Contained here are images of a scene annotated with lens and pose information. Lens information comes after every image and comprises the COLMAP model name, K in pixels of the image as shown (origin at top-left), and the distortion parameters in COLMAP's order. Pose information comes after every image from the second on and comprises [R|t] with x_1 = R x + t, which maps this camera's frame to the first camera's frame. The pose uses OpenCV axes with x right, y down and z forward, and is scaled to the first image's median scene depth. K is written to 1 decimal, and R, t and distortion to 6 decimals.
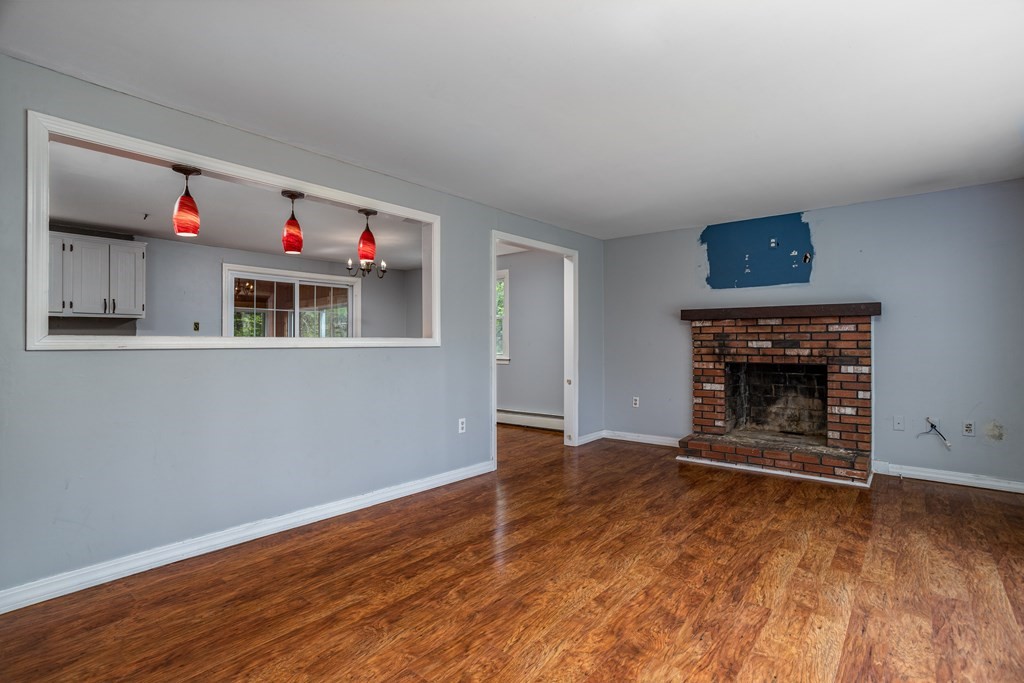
lens RADIAL K [[493.6, 0, 525.0], [0, 493.6, 339.0], [0, 0, 1]] dist [-0.072316, 0.046518]
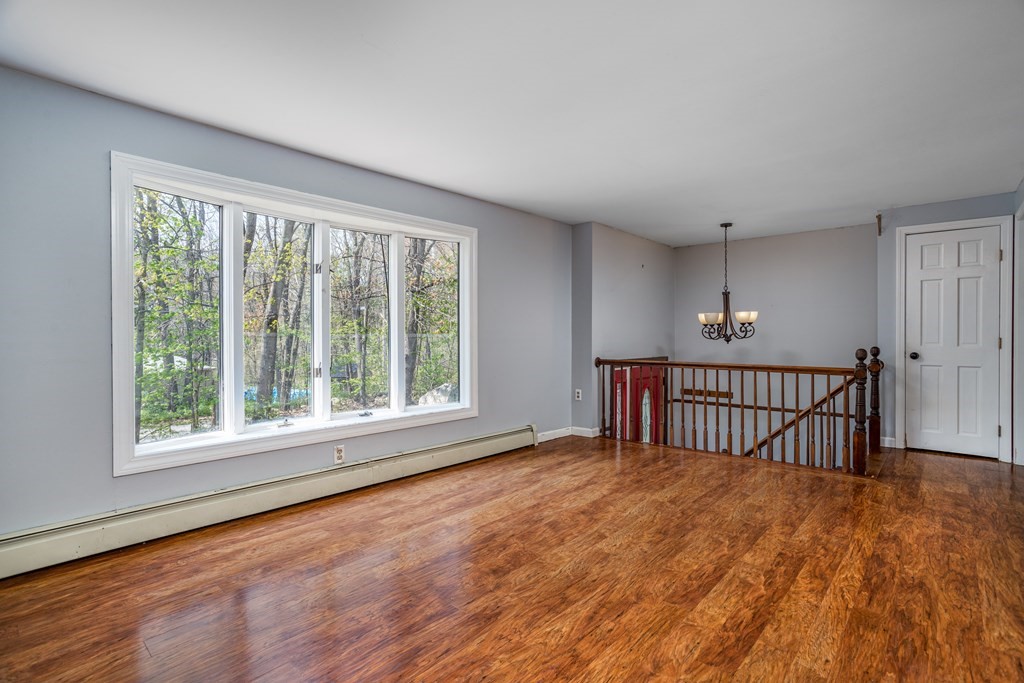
lens RADIAL K [[494.5, 0, 504.8], [0, 494.5, 337.3], [0, 0, 1]] dist [-0.054654, 0.033426]
pose [[-0.996735, 0.001837, 0.080719, 0.208343], [0.001553, 0.999992, -0.003574, 0.014725], [-0.080725, -0.003437, -0.996730, 1.576726]]
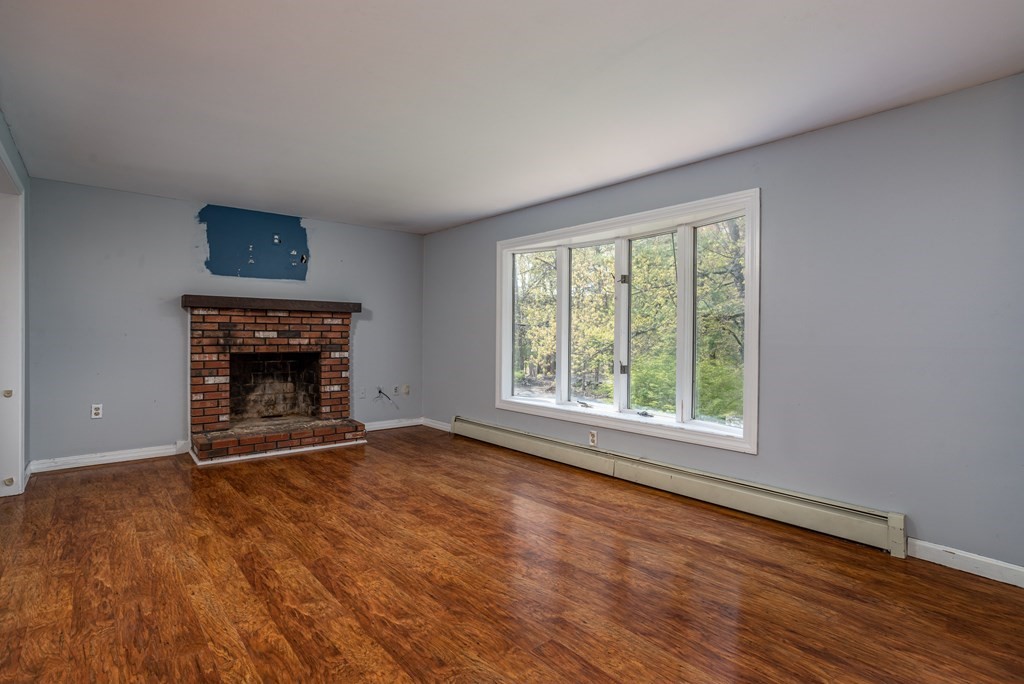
lens RADIAL K [[494.5, 0, 504.8], [0, 494.5, 337.8], [0, 0, 1]] dist [-0.054654, 0.033426]
pose [[0.193096, -0.007163, 0.981154, -0.684590], [-0.017168, 0.999796, 0.010677, -0.003338], [-0.981030, -0.018906, 0.192934, 0.457414]]
